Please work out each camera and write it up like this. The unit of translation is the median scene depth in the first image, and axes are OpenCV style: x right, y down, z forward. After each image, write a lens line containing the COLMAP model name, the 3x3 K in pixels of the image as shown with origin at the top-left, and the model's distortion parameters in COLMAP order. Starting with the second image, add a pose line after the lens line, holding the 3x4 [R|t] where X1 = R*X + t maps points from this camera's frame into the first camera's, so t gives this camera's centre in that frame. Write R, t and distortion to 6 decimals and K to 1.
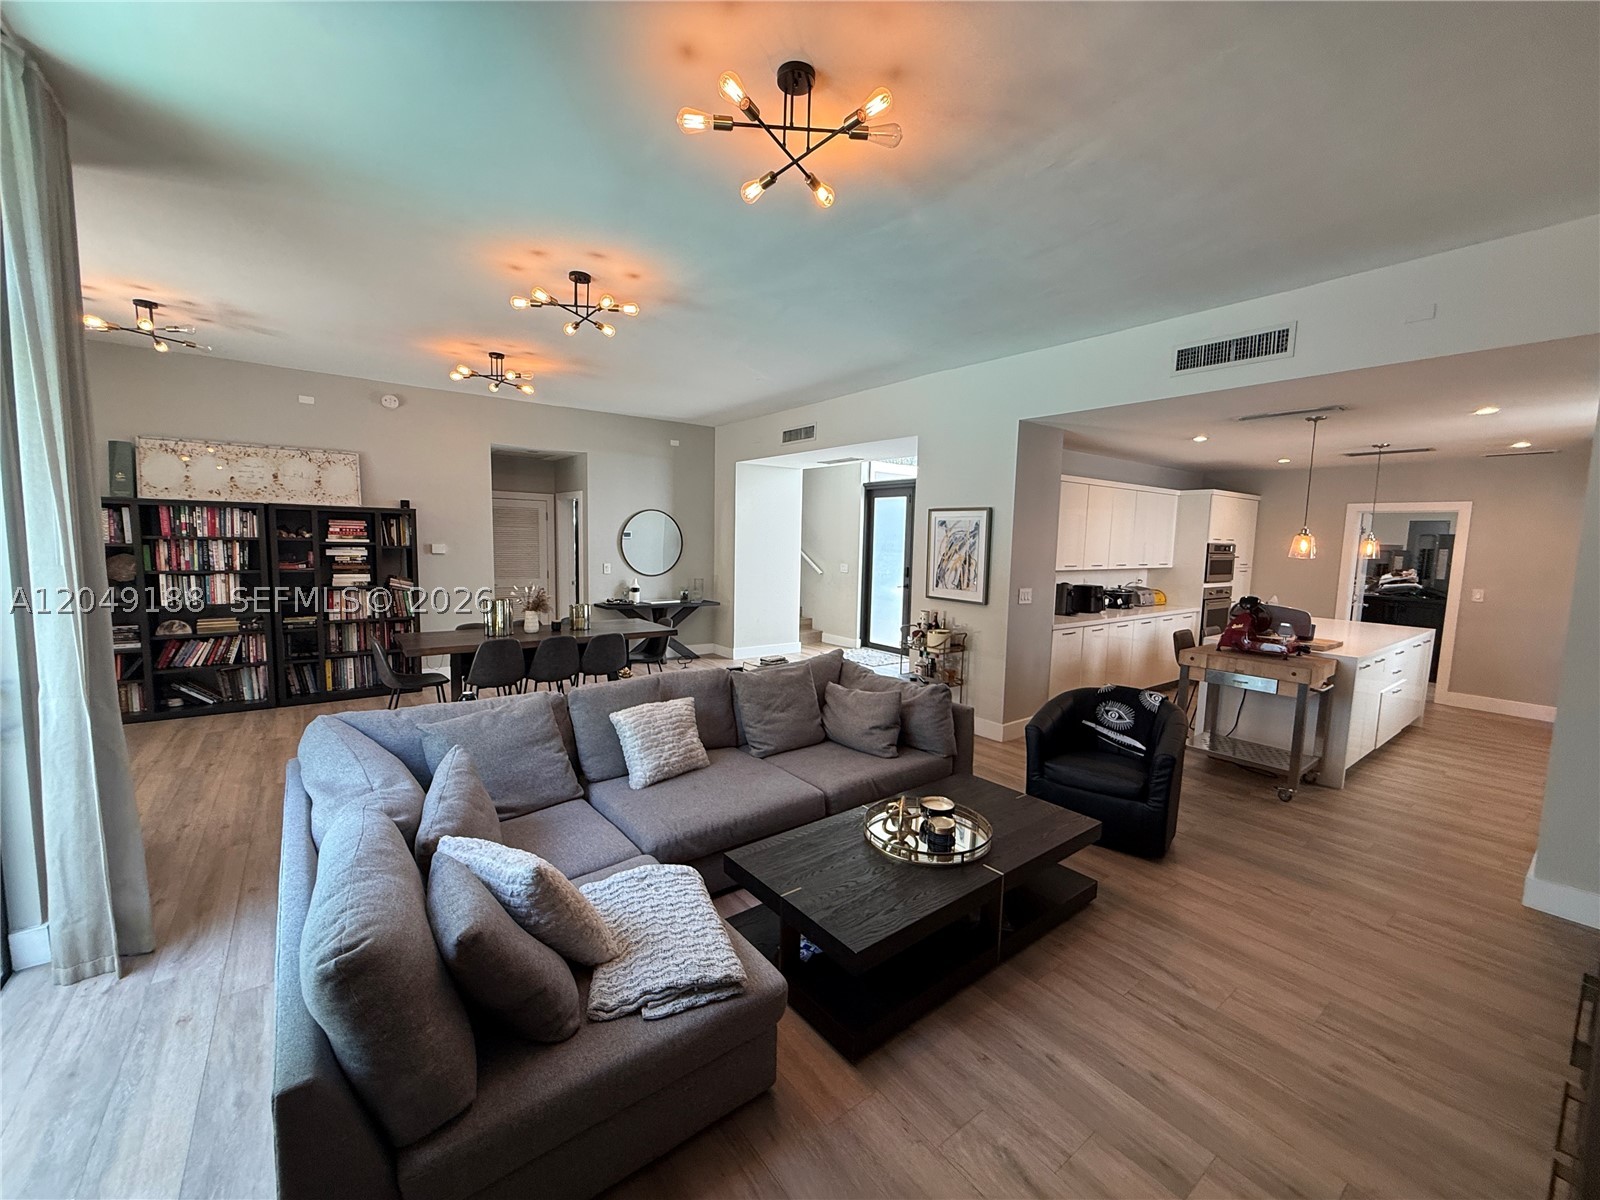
lens RADIAL K [[641.0, 0, 798.9], [0, 641.0, 604.1], [0, 0, 1]] dist [0.003704, -0.000848]
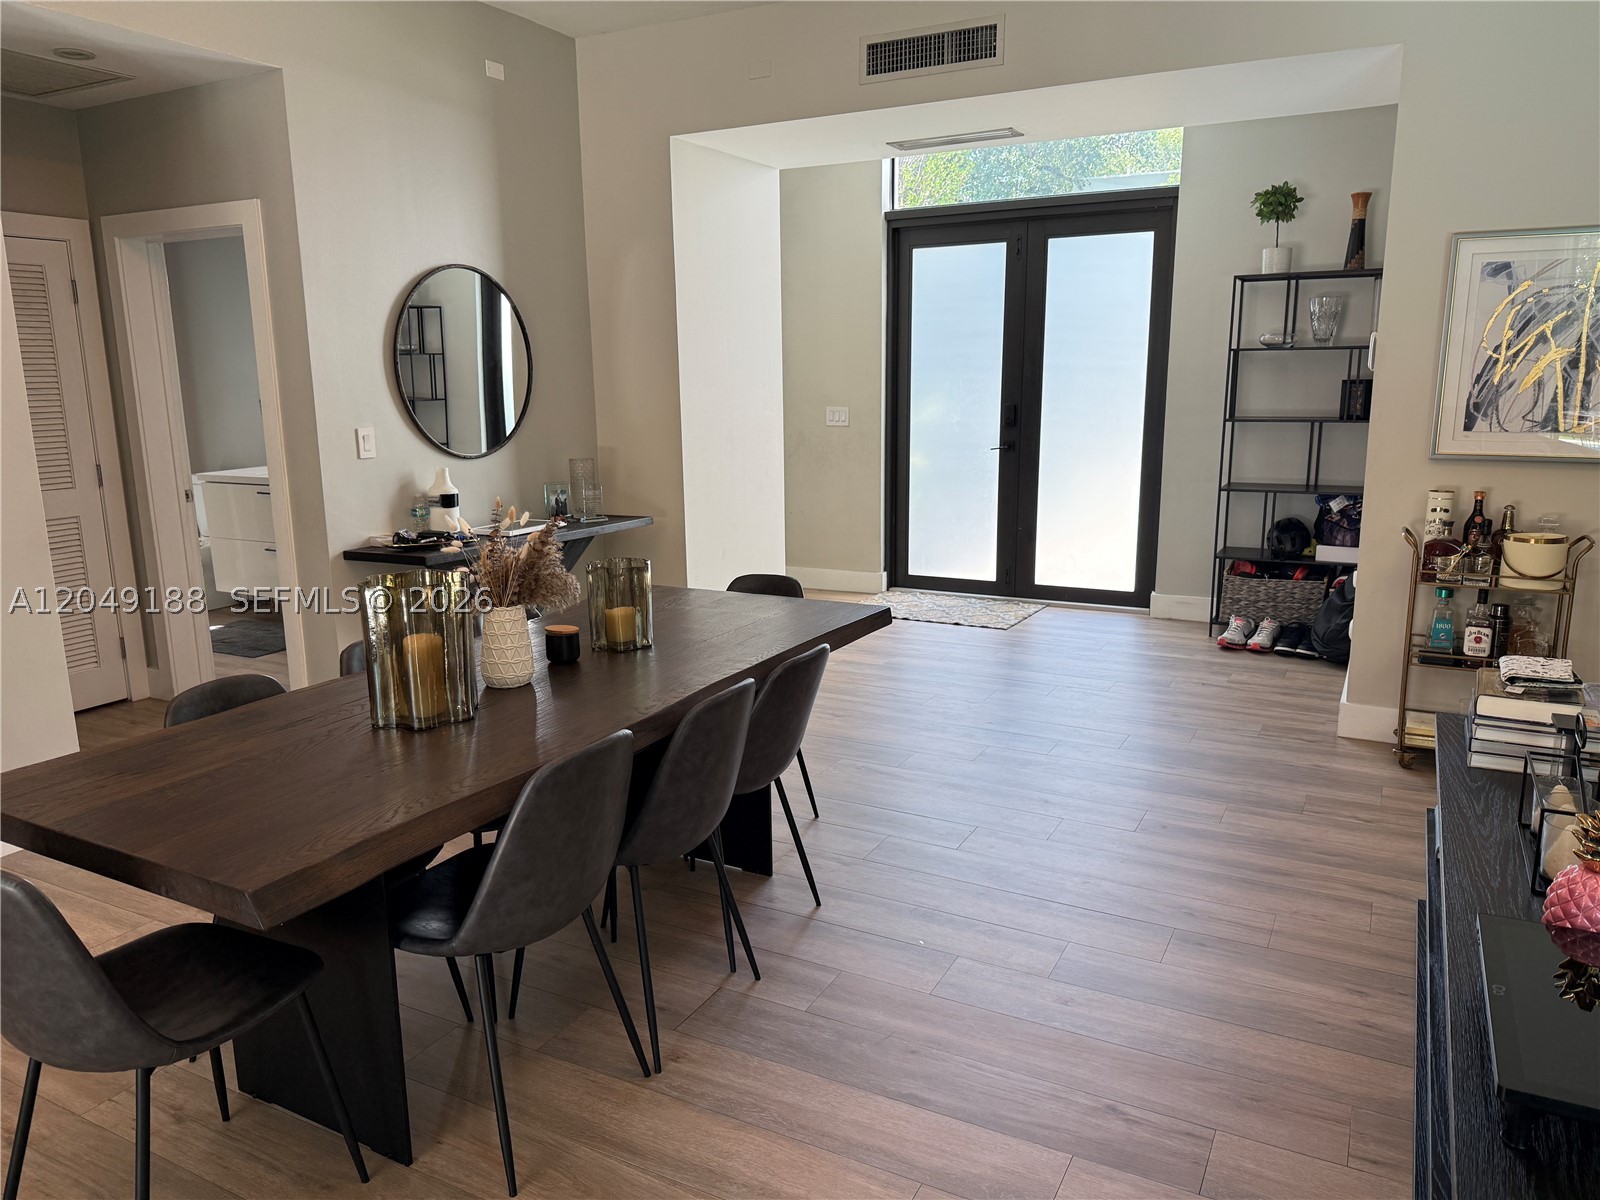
lens RADIAL K [[1115.3, 0, 795.3], [0, 1115.3, 613.1], [0, 0, 1]] dist [0.032784, -0.037699]
pose [[0.908327, -0.120497, 0.400527, -0.483590], [0.075465, 0.989101, 0.126427, -0.034905], [-0.411395, -0.084611, 0.907521, 0.522019]]
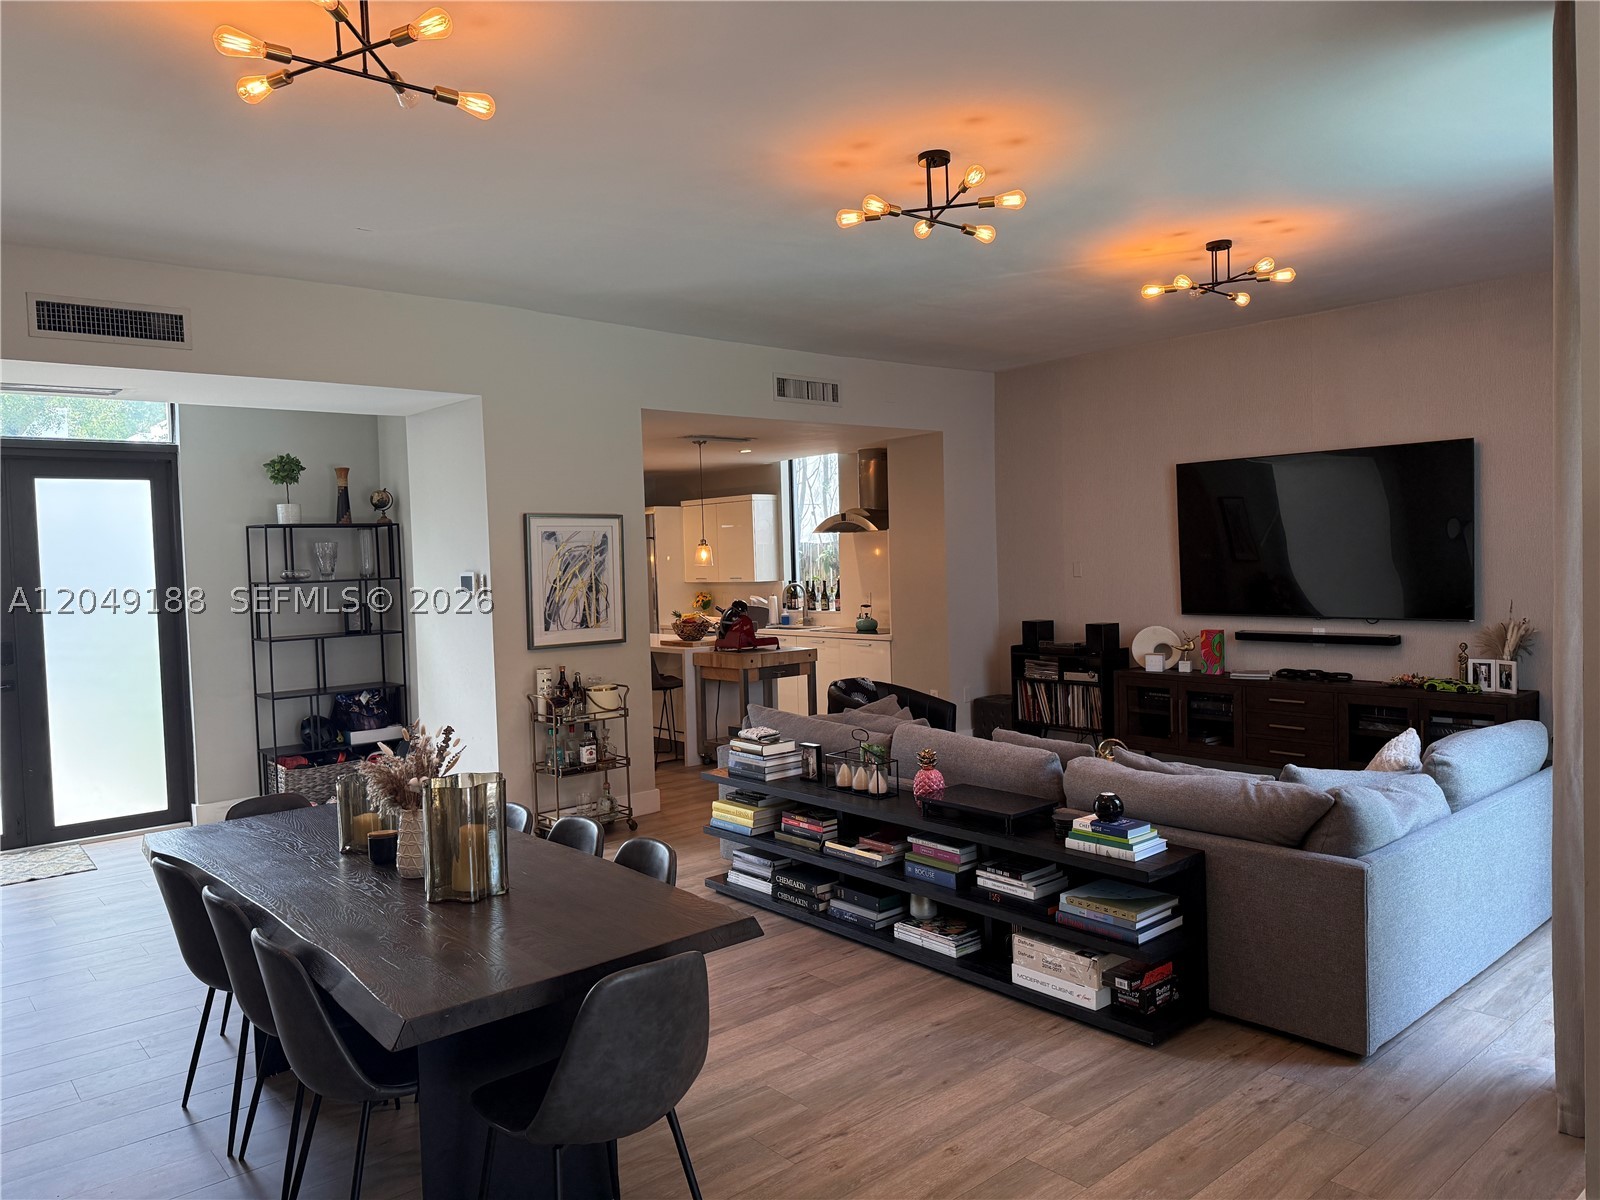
lens RADIAL K [[1115.3, 0, 802.0], [0, 1115.3, 593.1], [0, 0, 1]] dist [0.032784, -0.037699]
pose [[-0.067744, -0.052188, 0.996337, -0.969840], [0.133086, 0.989234, 0.060865, -0.101896], [-0.988786, 0.136722, -0.060069, 0.813569]]
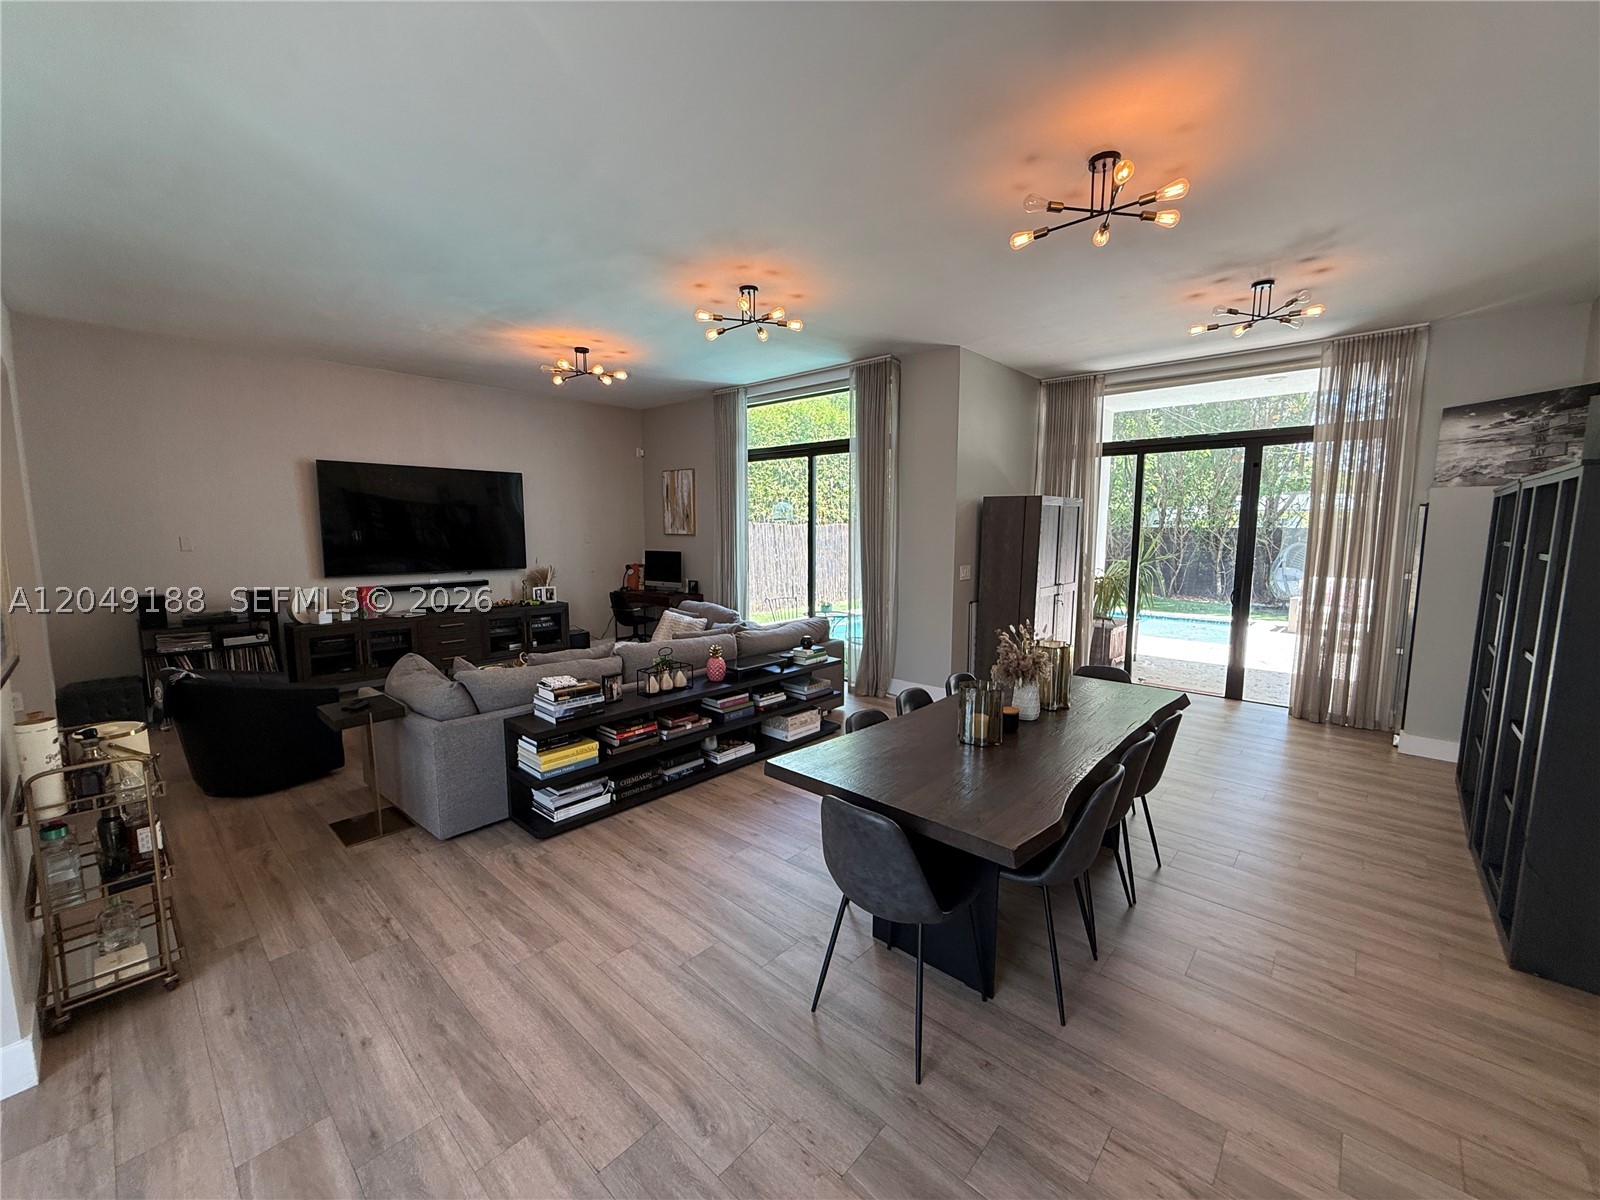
lens RADIAL K [[641.0, 0, 797.1], [0, 641.0, 601.7], [0, 0, 1]] dist [0.003704, -0.000848]
pose [[-0.981733, -0.001579, -0.190259, -0.140185], [-0.043490, 0.975355, 0.216313, -0.147670], [0.185228, 0.220636, -0.957607, 1.415957]]
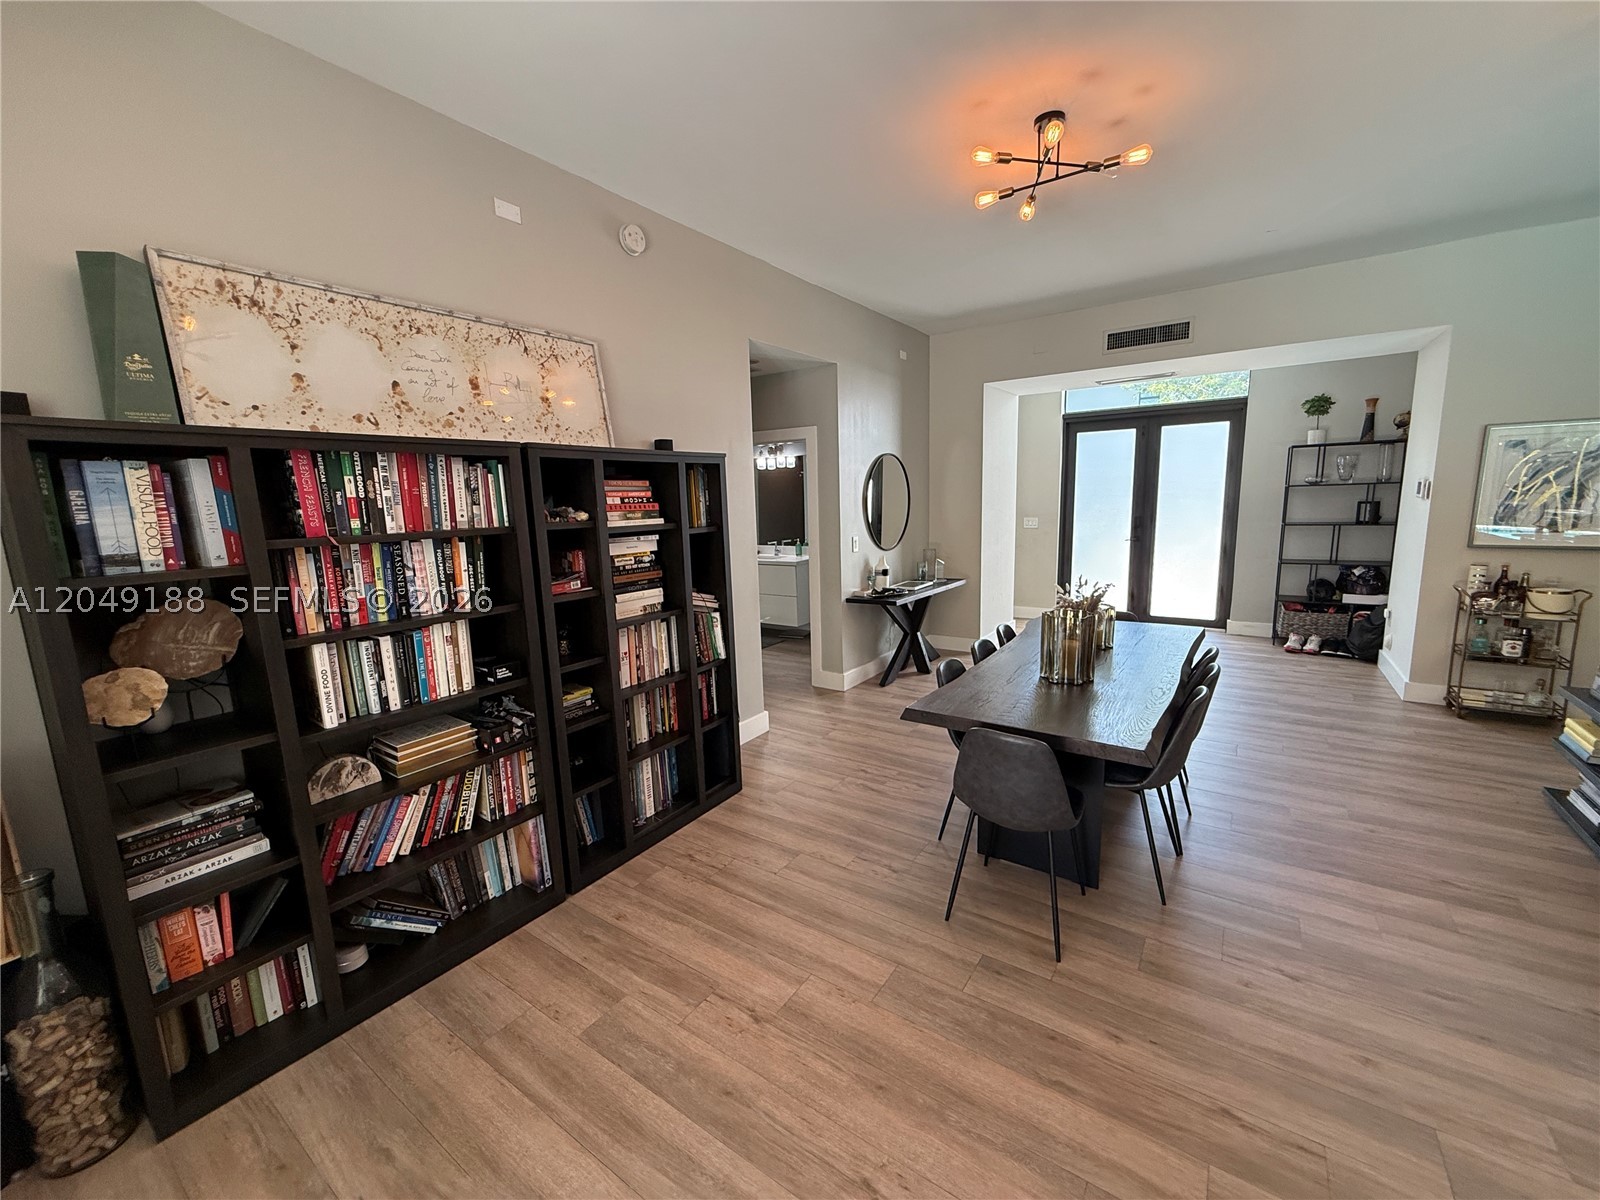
lens RADIAL K [[641.0, 0, 801.6], [0, 641.0, 602.1], [0, 0, 1]] dist [0.003704, -0.000848]
pose [[0.948094, -0.102805, 0.300913, -0.791848], [0.084798, 0.993769, 0.072341, -0.068784], [-0.306475, -0.043069, 0.950904, 0.541066]]
